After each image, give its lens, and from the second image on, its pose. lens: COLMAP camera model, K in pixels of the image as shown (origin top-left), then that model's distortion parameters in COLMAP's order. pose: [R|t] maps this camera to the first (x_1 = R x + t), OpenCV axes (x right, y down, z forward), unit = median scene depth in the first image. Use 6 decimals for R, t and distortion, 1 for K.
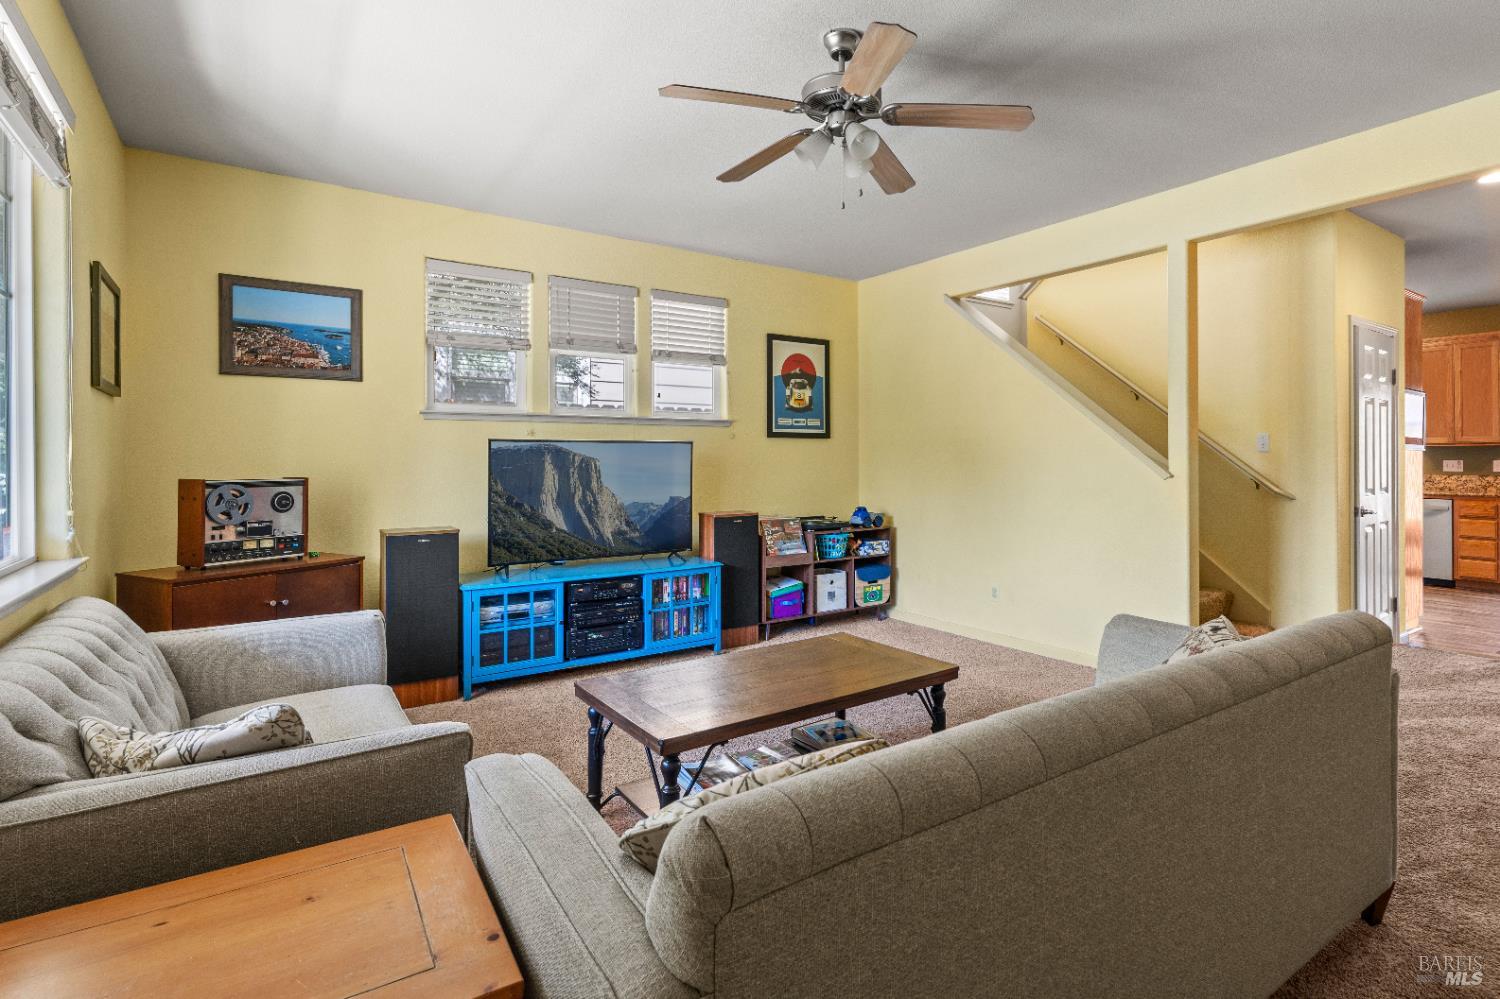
lens RADIAL K [[729.2, 0, 792.3], [0, 729.2, 455.1], [0, 0, 1]] dist [0.010167, 0.001363]
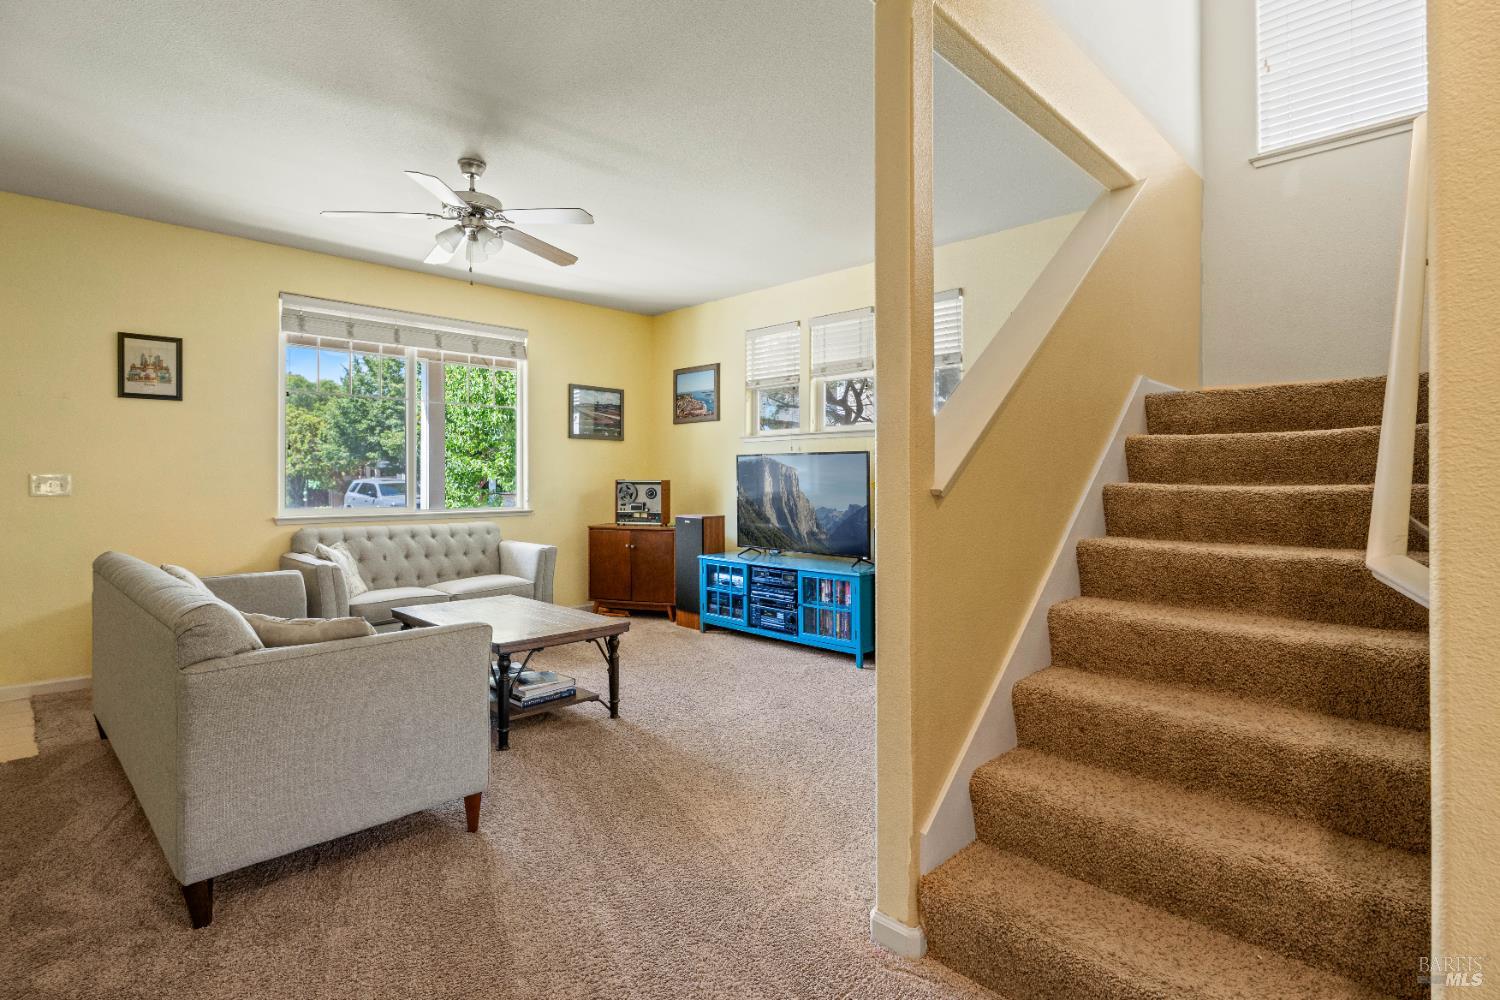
lens RADIAL K [[702.7, 0, 750.7], [0, 702.7, 476.4], [0, 0, 1]] dist [0.002728, 0.000043]
pose [[0.203699, 0.000593, -0.979033, 0.831625], [0.002647, 0.999996, 0.001156, 0.015966], [0.979030, -0.002827, 0.203696, 0.693632]]
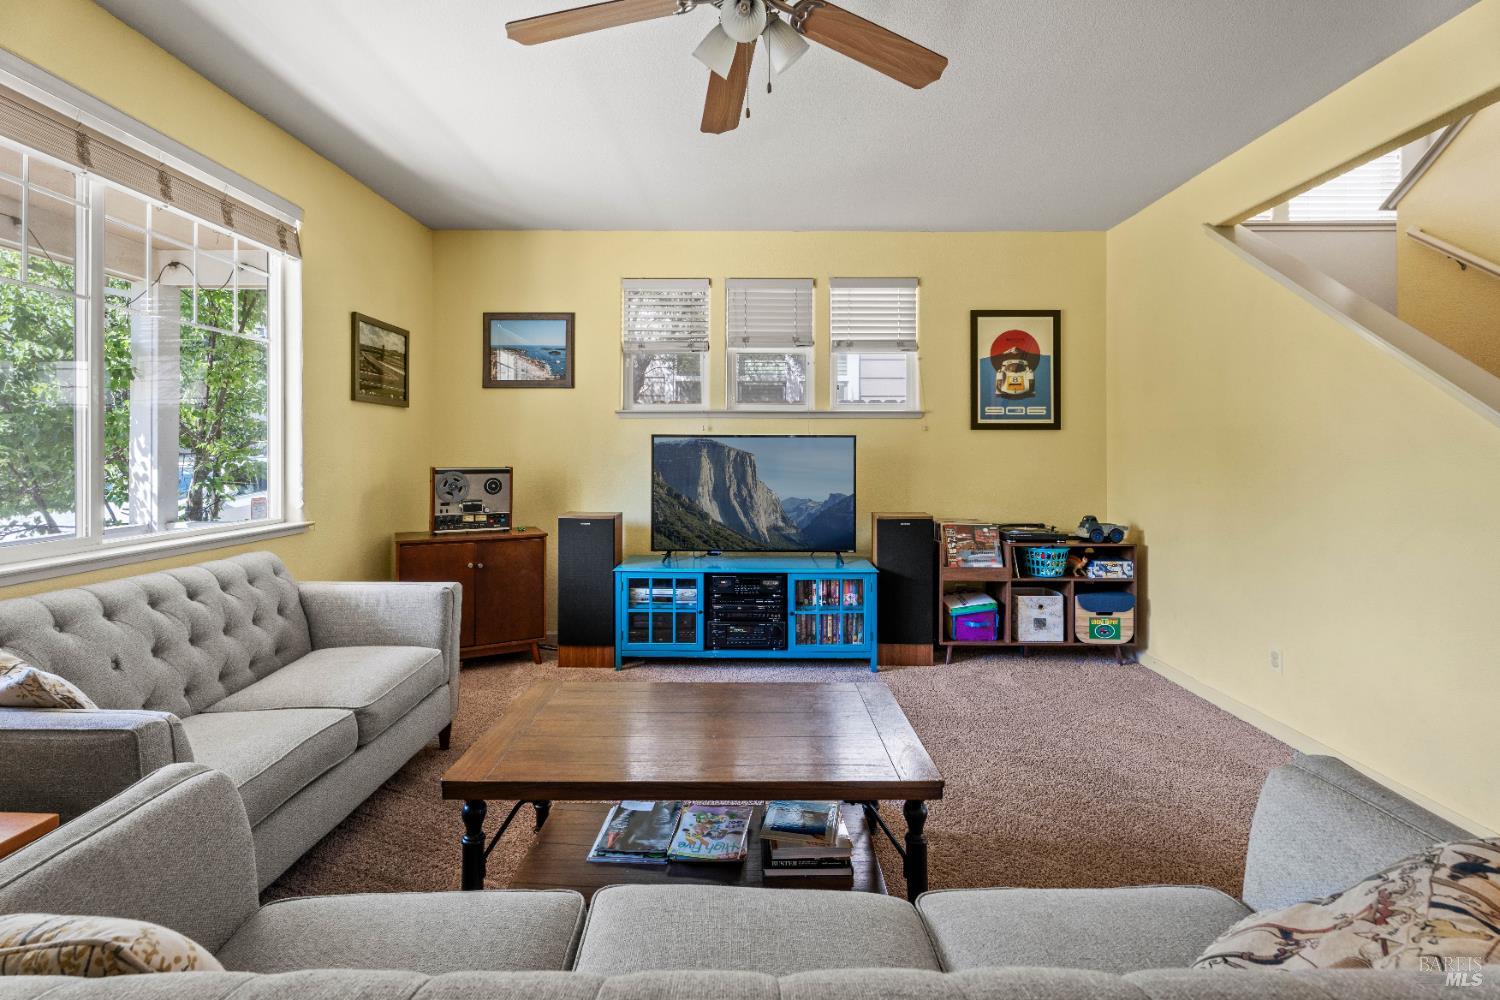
lens RADIAL K [[658.4, 0, 744.8], [0, 658.4, 448.0], [0, 0, 1]] dist [0.001080, 0.000352]
pose [[0.815857, 0.001356, -0.578252, 0.249020], [-0.002032, 0.999998, -0.000521, -0.001734], [0.578250, 0.001599, 0.815858, 0.252128]]
